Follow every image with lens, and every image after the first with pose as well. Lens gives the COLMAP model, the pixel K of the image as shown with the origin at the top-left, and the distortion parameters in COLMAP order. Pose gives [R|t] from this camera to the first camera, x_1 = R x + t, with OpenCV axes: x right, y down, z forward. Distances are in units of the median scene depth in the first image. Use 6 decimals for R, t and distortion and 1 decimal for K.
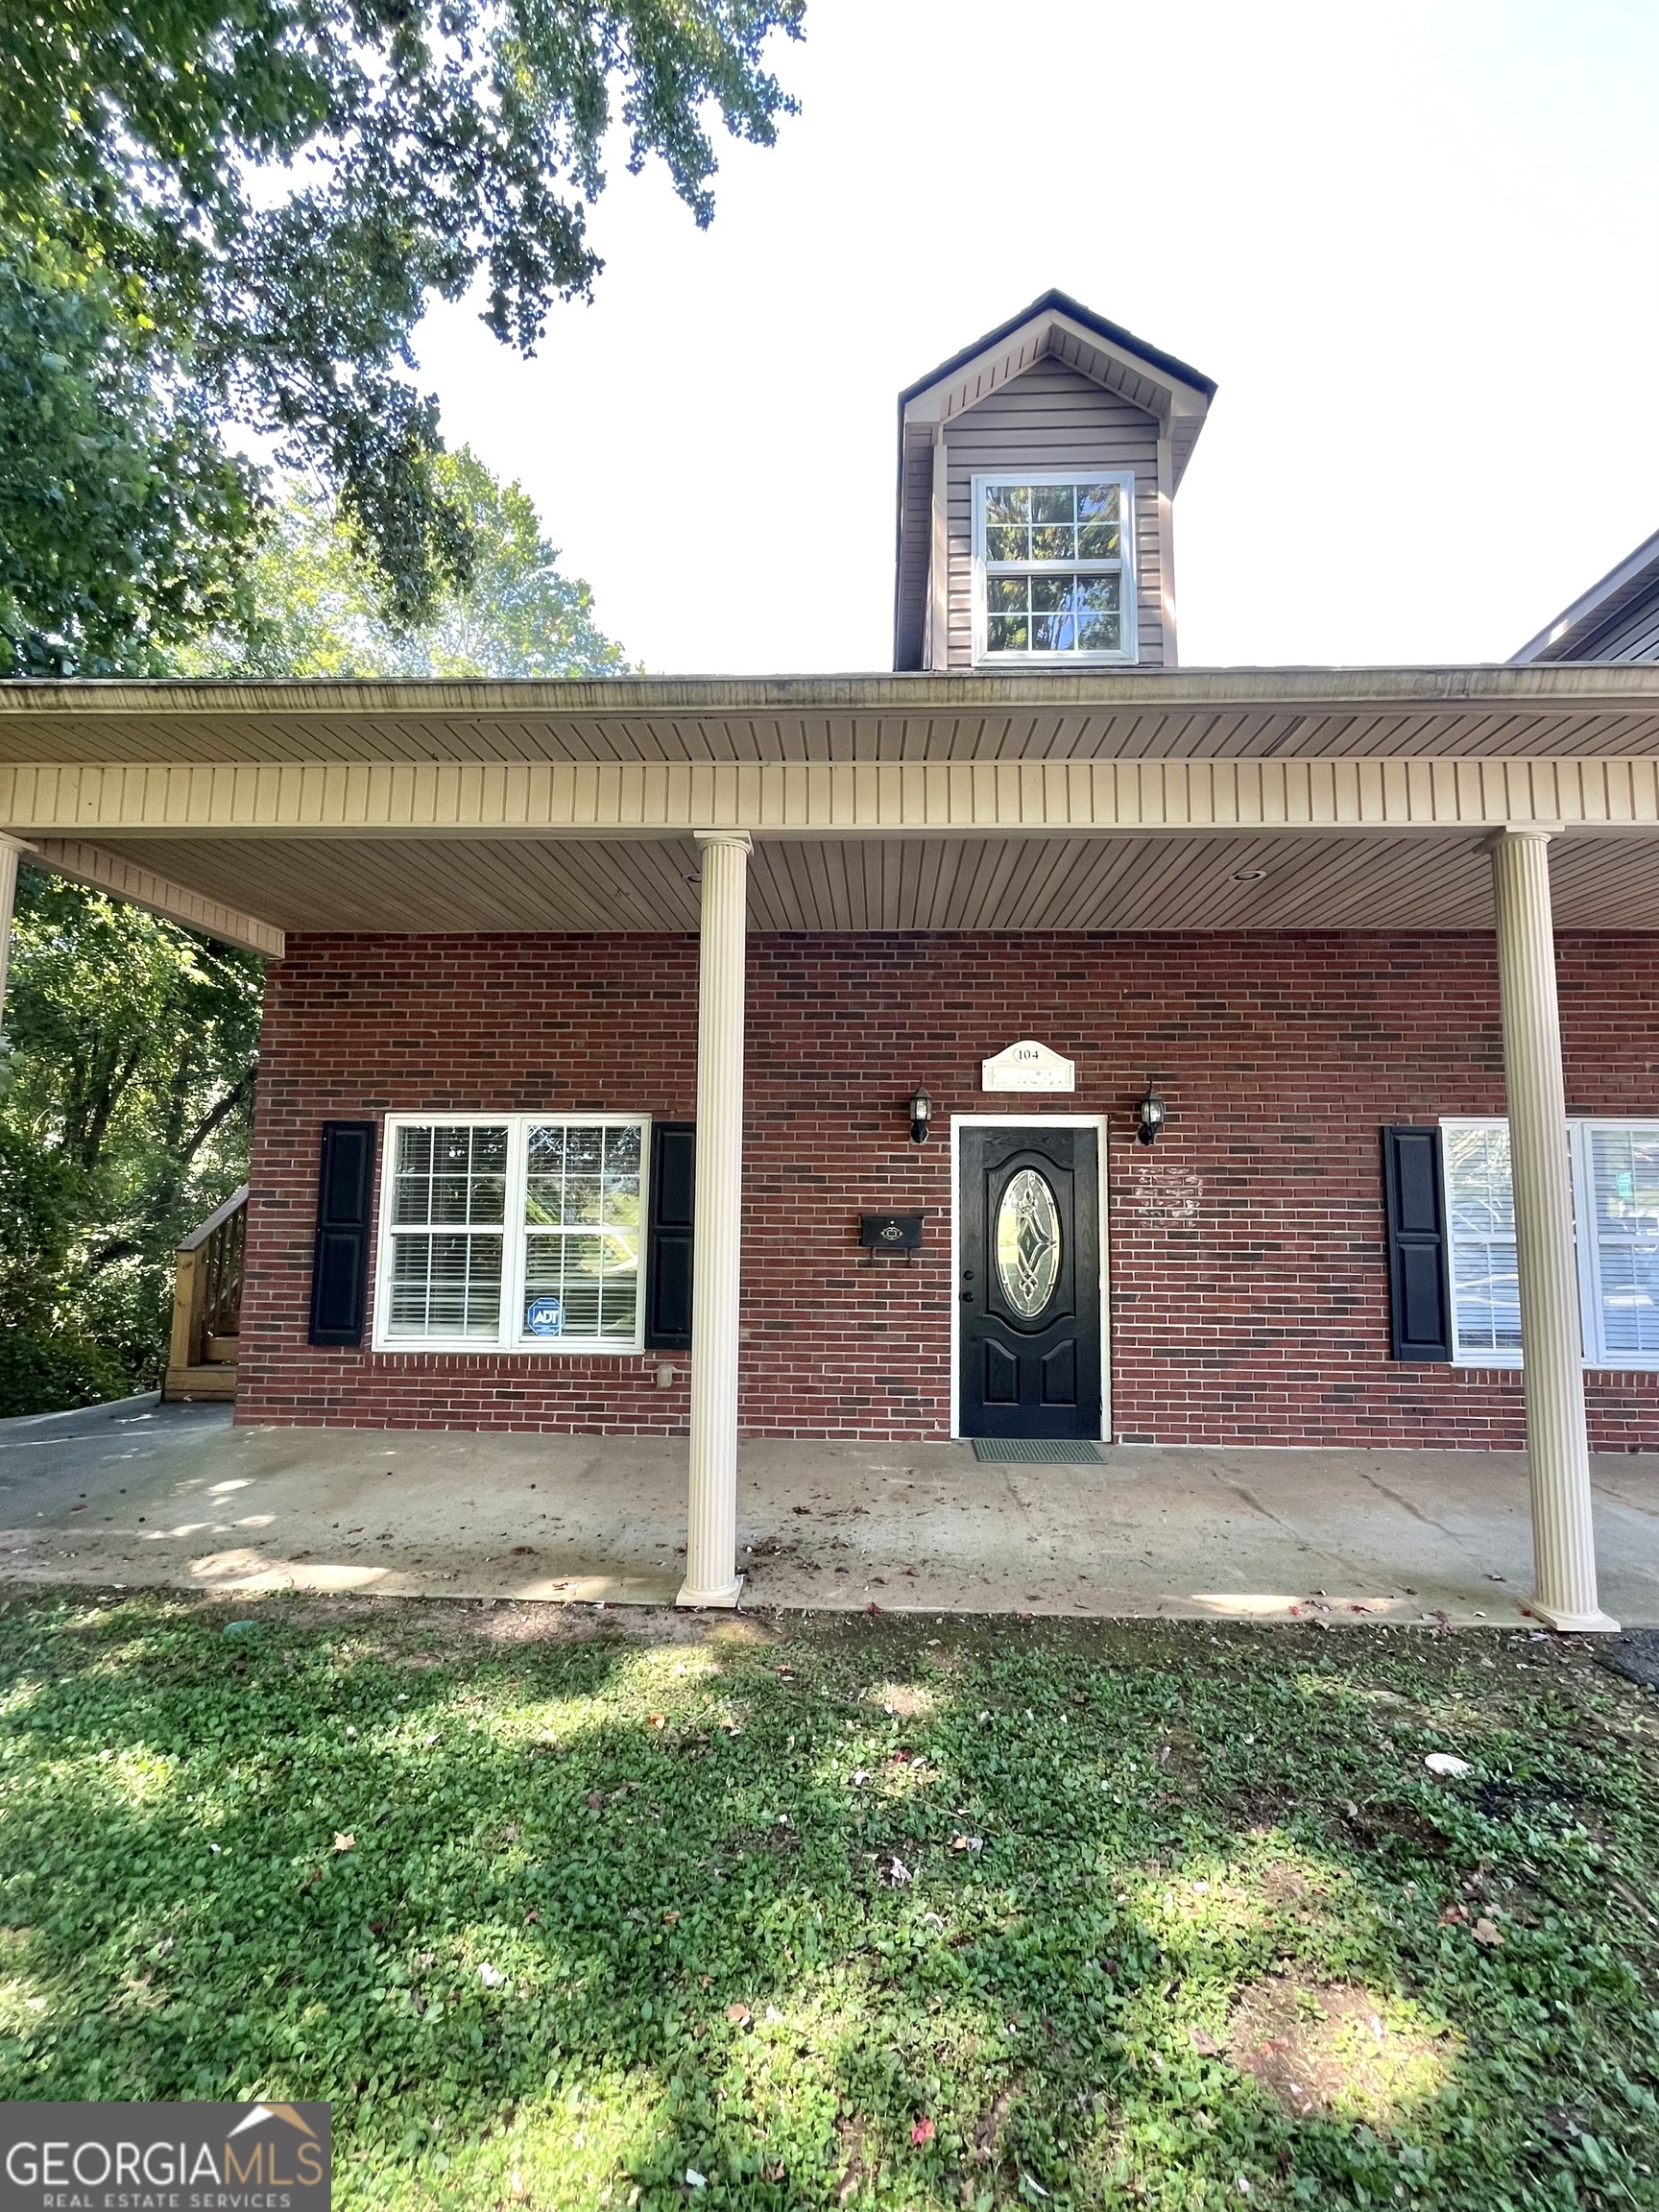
lens RADIAL K [[888.1, 0, 840.5], [0, 888.1, 1111.1], [0, 0, 1]] dist [-0.001221, -0.000504]
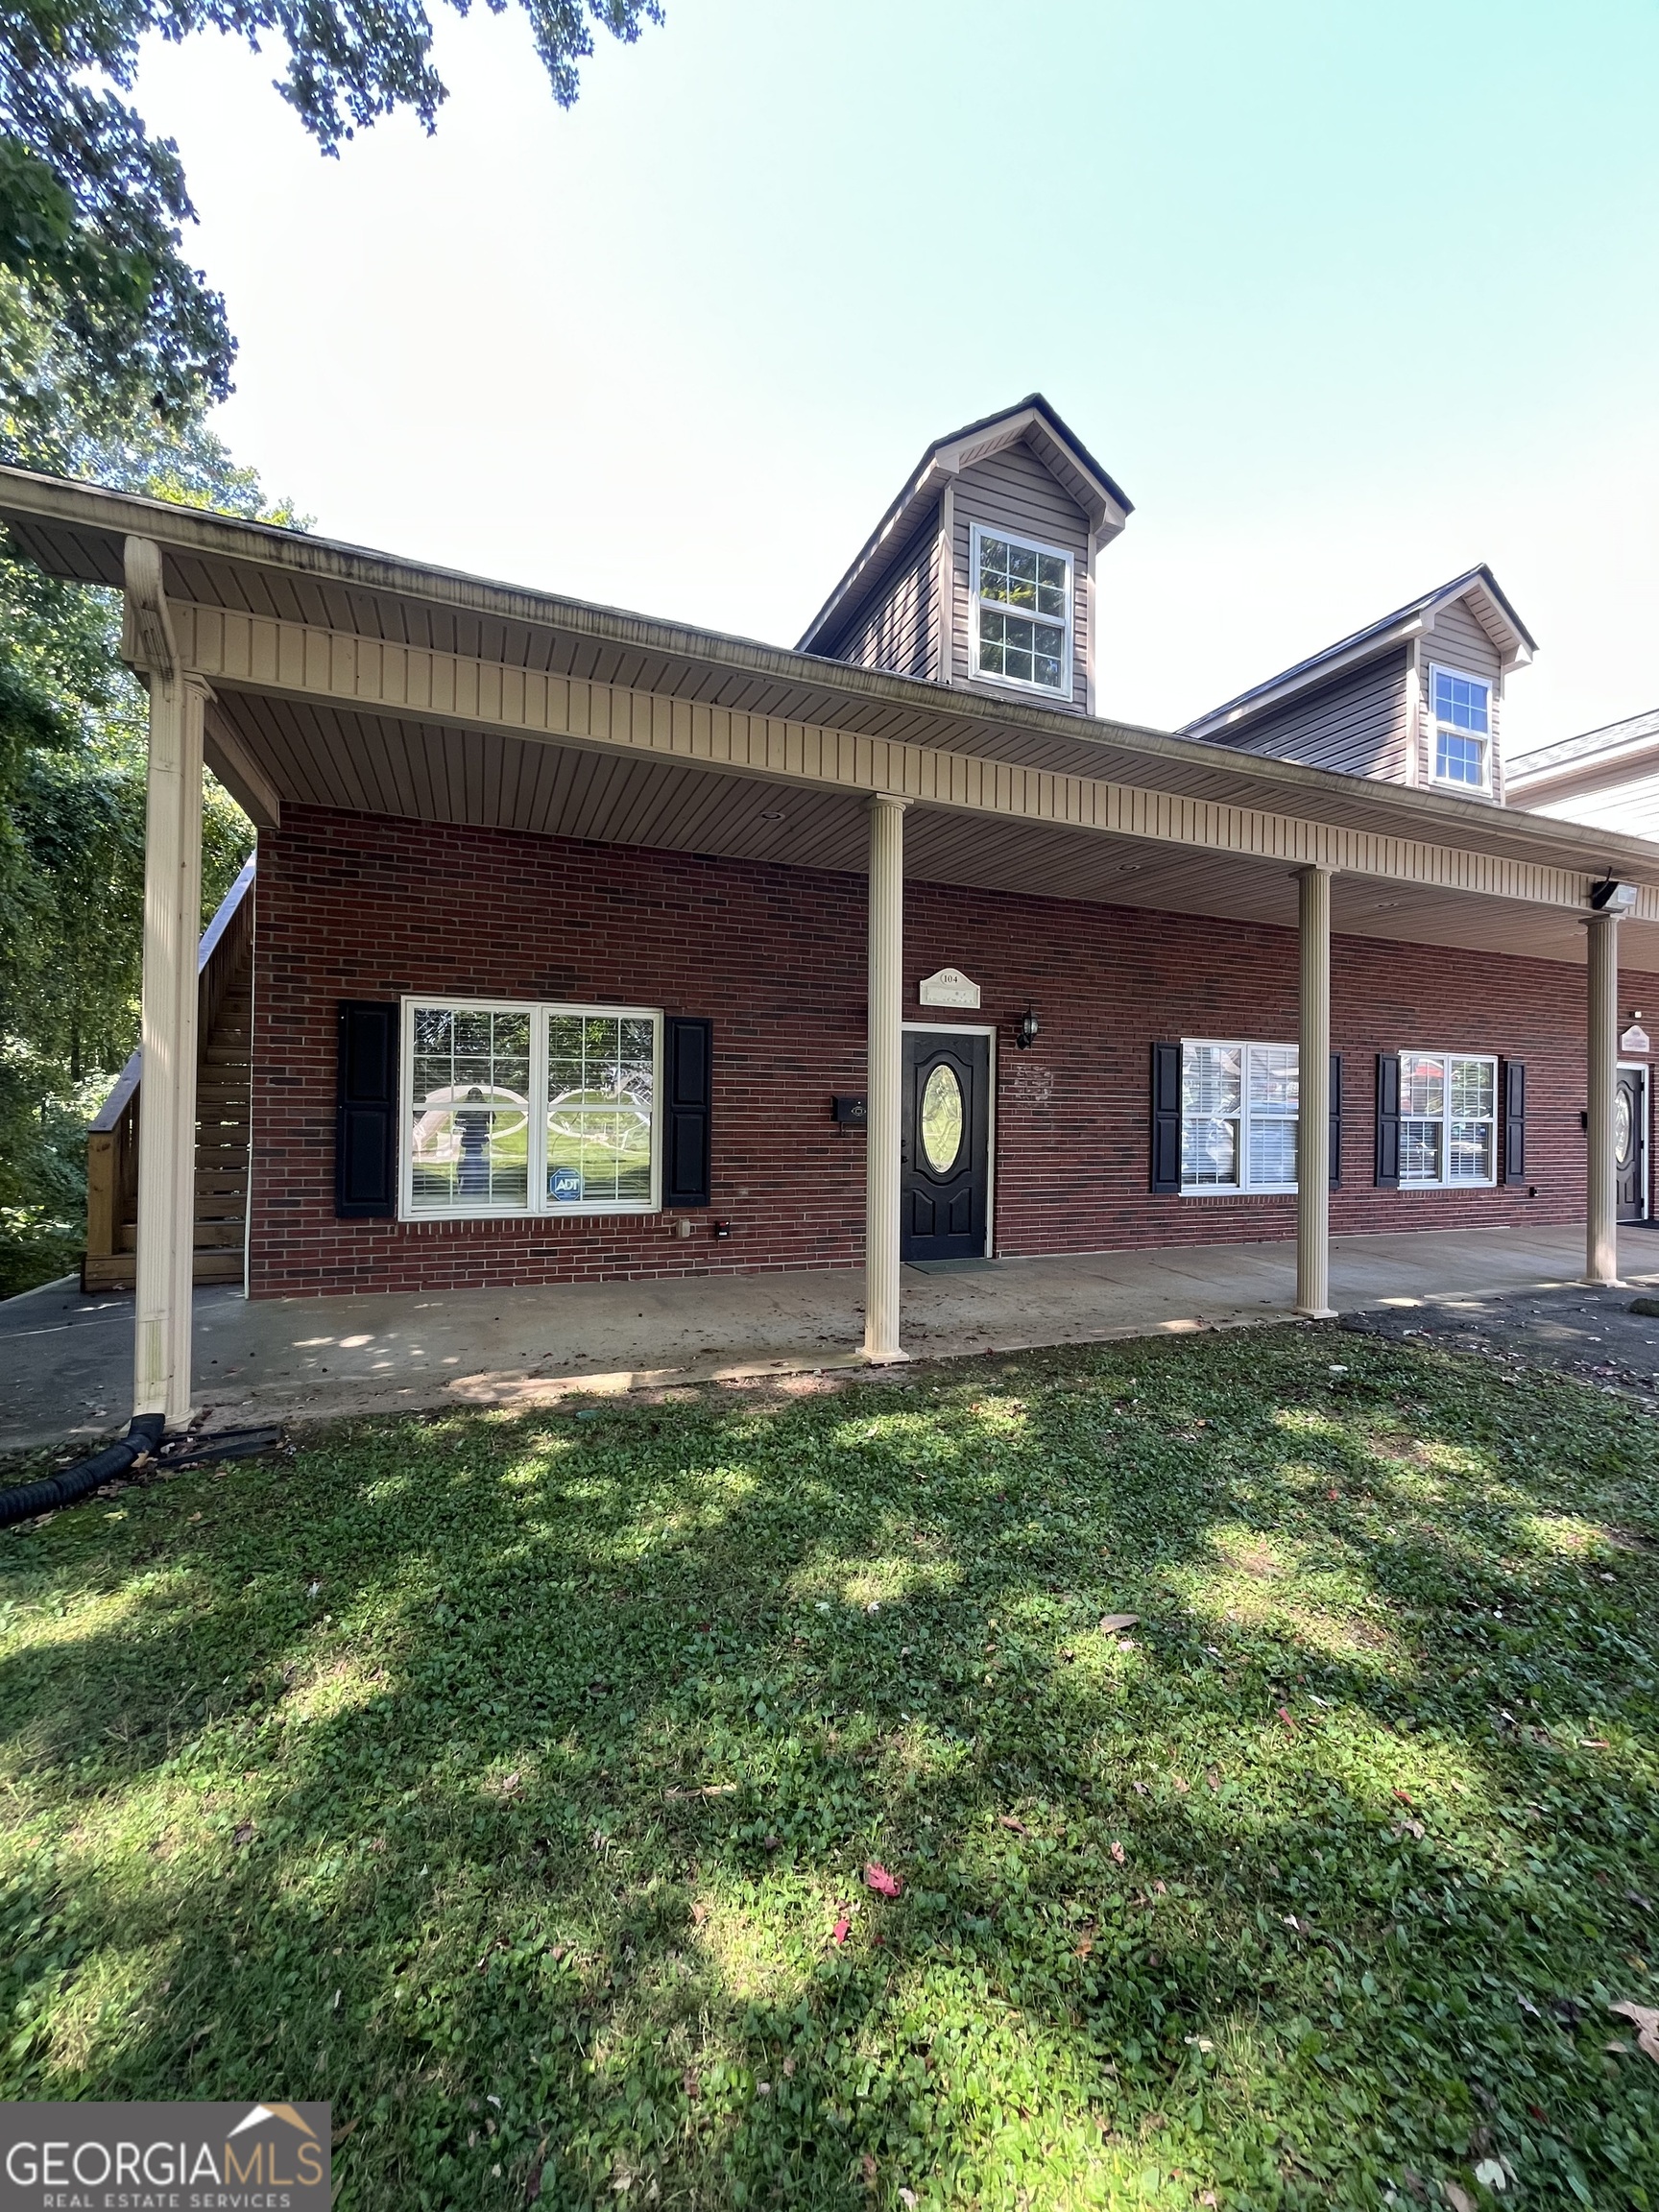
lens RADIAL K [[885.2, 0, 687.7], [0, 885.2, 1097.7], [0, 0, 1]] dist [-0.000755, -0.000321]
pose [[0.924961, 0.012026, 0.379873, -0.659744], [-0.045420, 0.995834, 0.079068, 0.027259], [-0.377339, -0.090389, 0.921653, -0.092989]]
